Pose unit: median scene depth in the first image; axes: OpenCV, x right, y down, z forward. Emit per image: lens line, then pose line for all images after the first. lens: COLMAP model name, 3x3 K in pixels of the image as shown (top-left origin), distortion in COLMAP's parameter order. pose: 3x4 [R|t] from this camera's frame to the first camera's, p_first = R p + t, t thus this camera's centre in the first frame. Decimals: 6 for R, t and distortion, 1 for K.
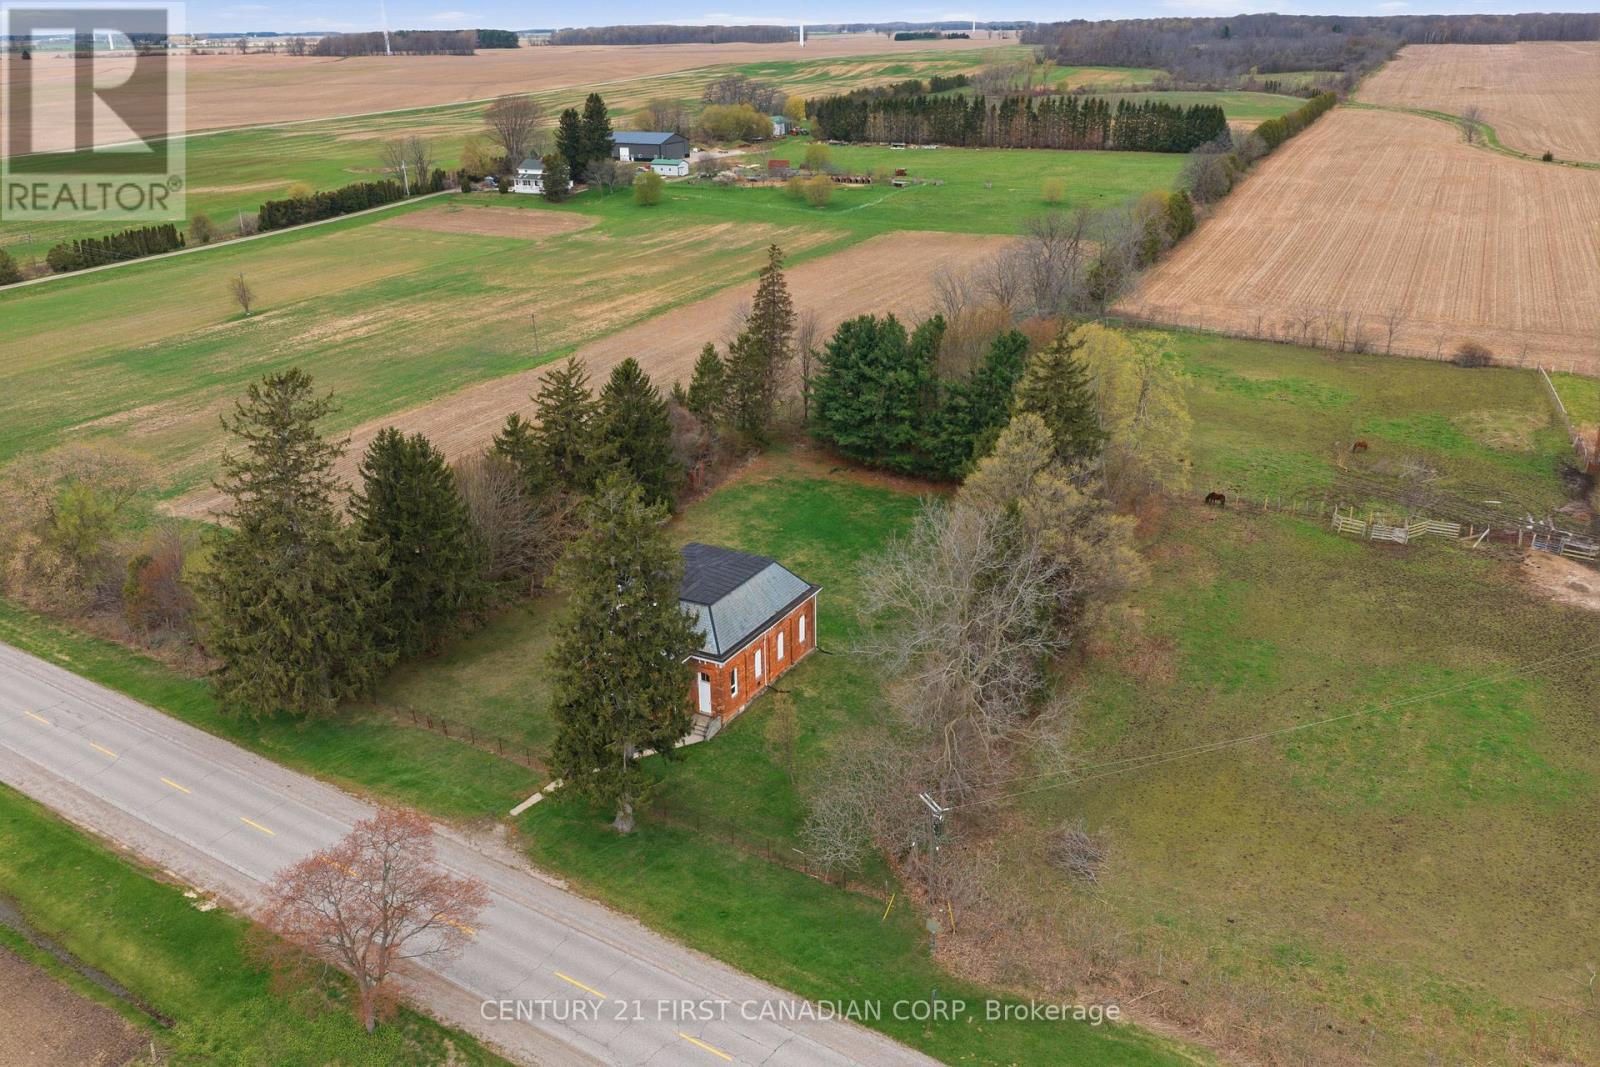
lens RADIAL K [[1317.3, 0, 803.0], [0, 1317.3, 523.5], [0, 0, 1]] dist [0.014234, -0.018590]
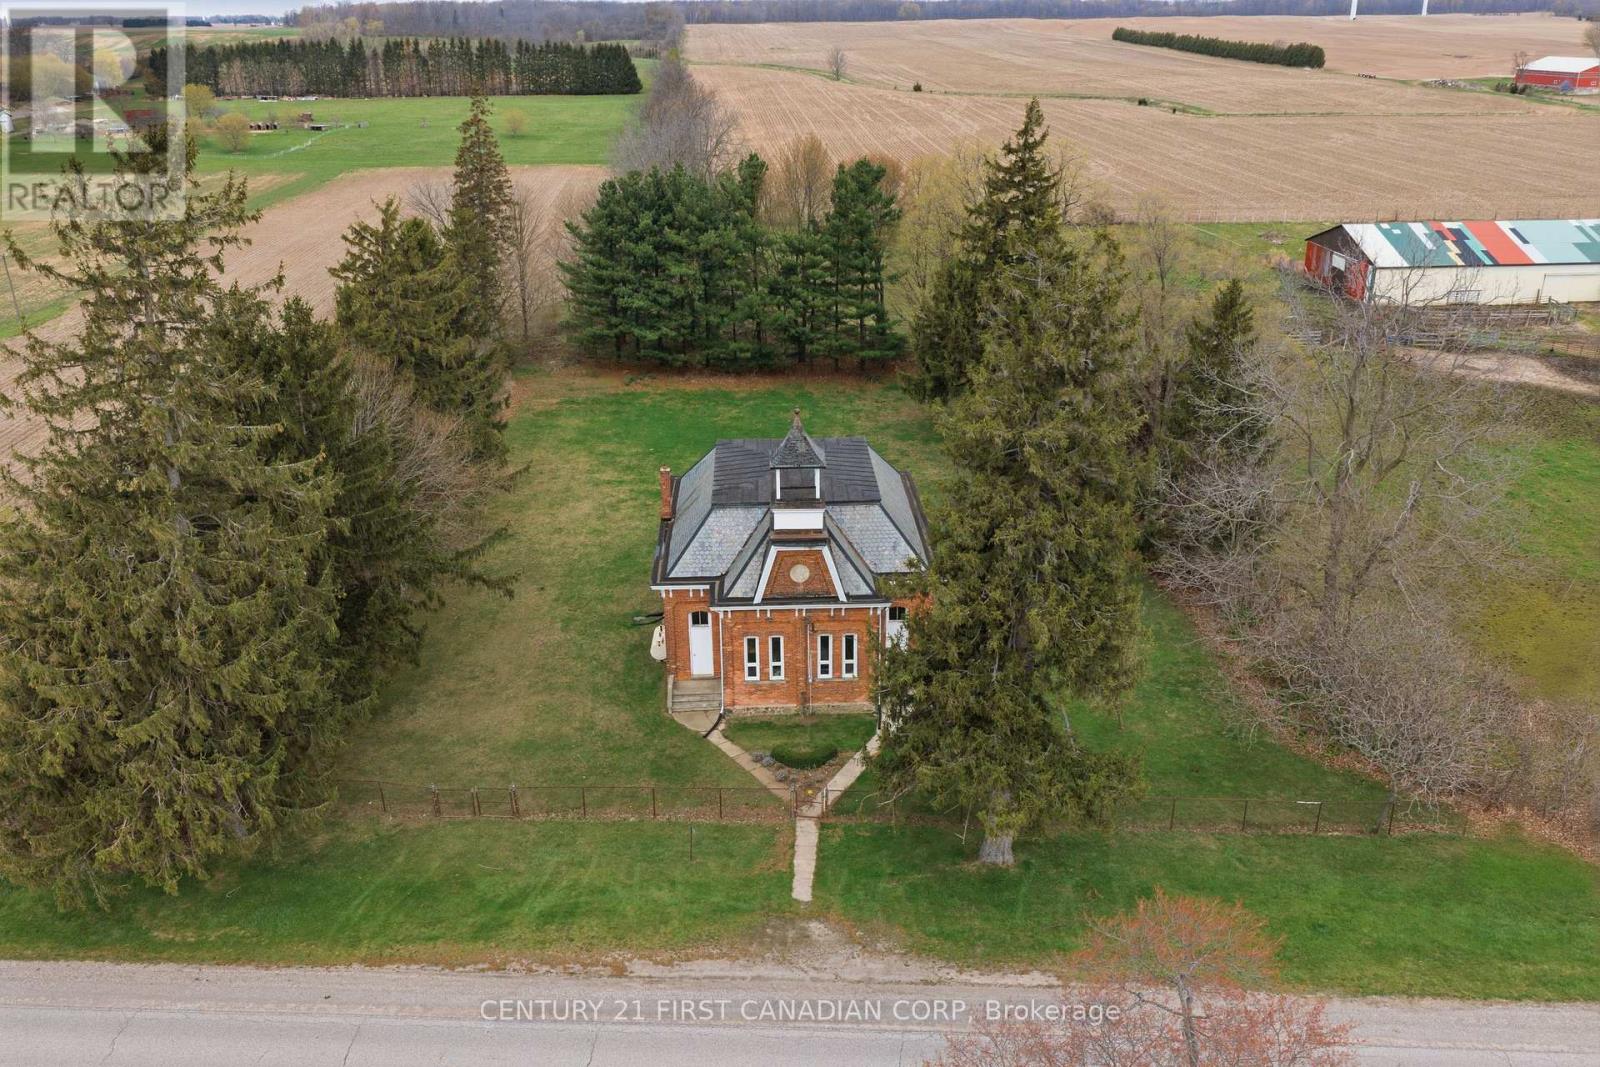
lens RADIAL K [[1317.3, 0, 795.4], [0, 1317.3, 533.1], [0, 0, 1]] dist [0.014234, -0.018590]
pose [[0.862744, -0.180729, 0.472240, -0.093237], [0.178521, 0.982668, 0.049929, 0.008703], [-0.473079, 0.041229, 0.880055, 0.104909]]
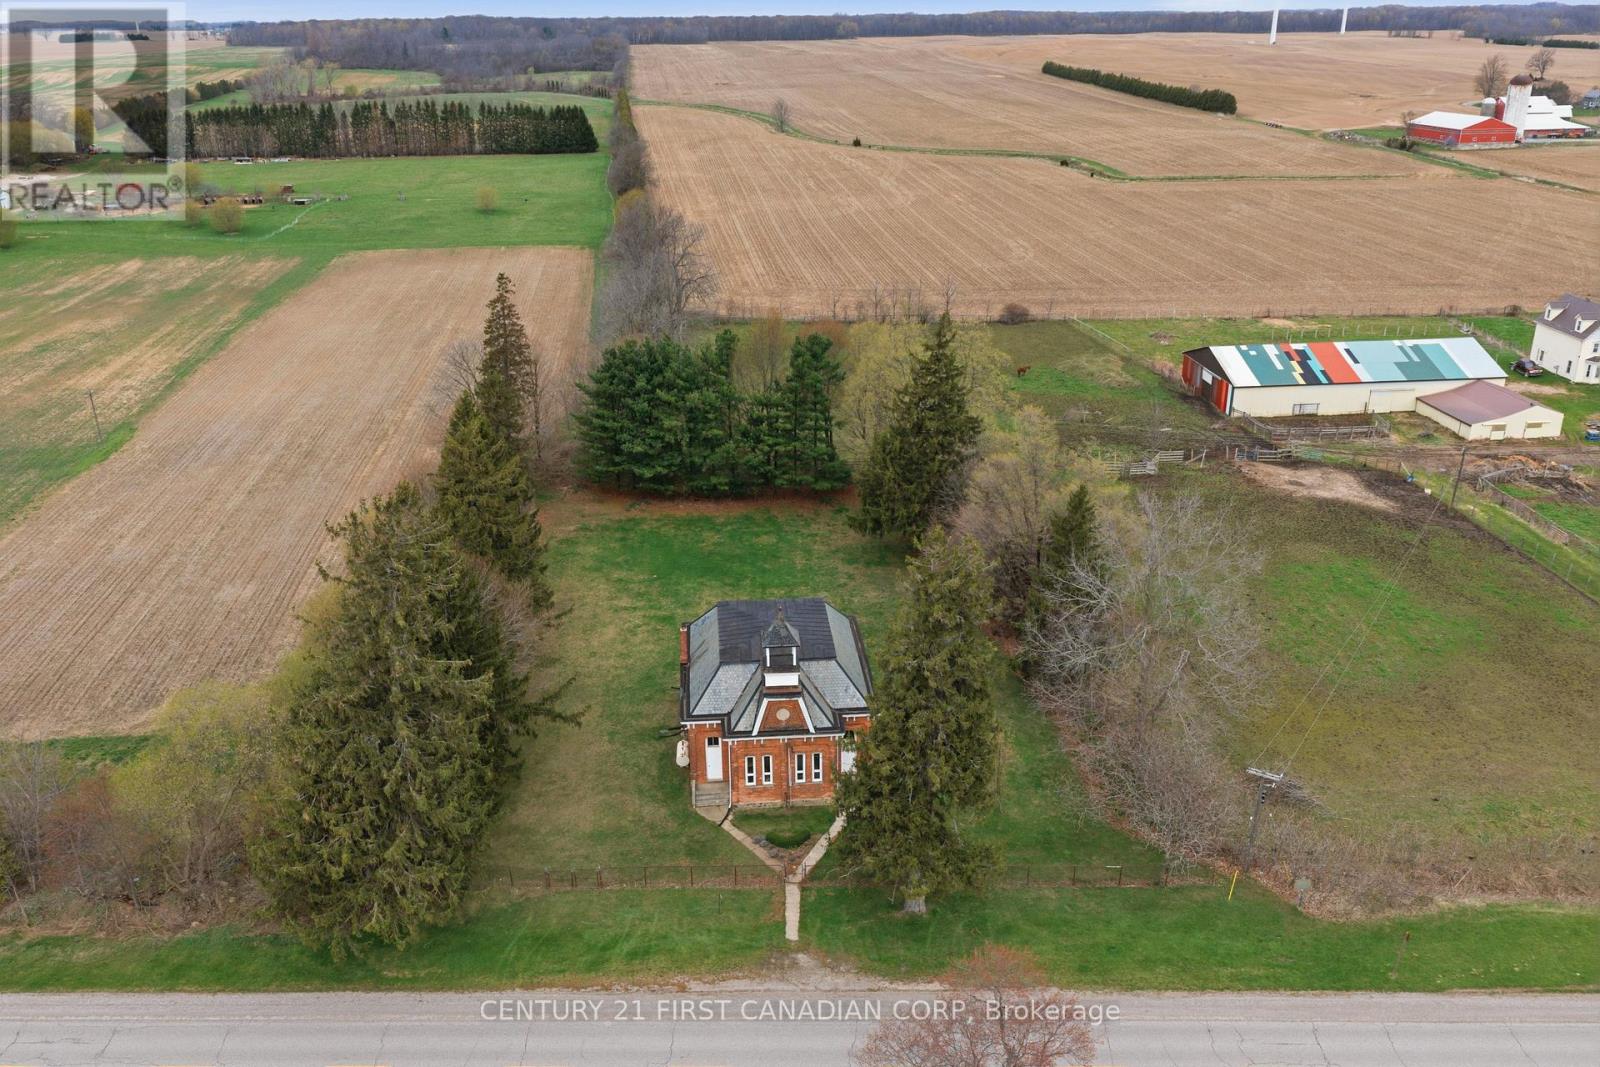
lens RADIAL K [[1317.3, 0, 795.8], [0, 1317.3, 534.2], [0, 0, 1]] dist [0.014234, -0.018590]
pose [[0.839858, -0.194224, 0.506868, -0.124527], [0.190960, 0.979821, 0.059040, -0.018919], [-0.508107, 0.047207, 0.859999, 0.048920]]
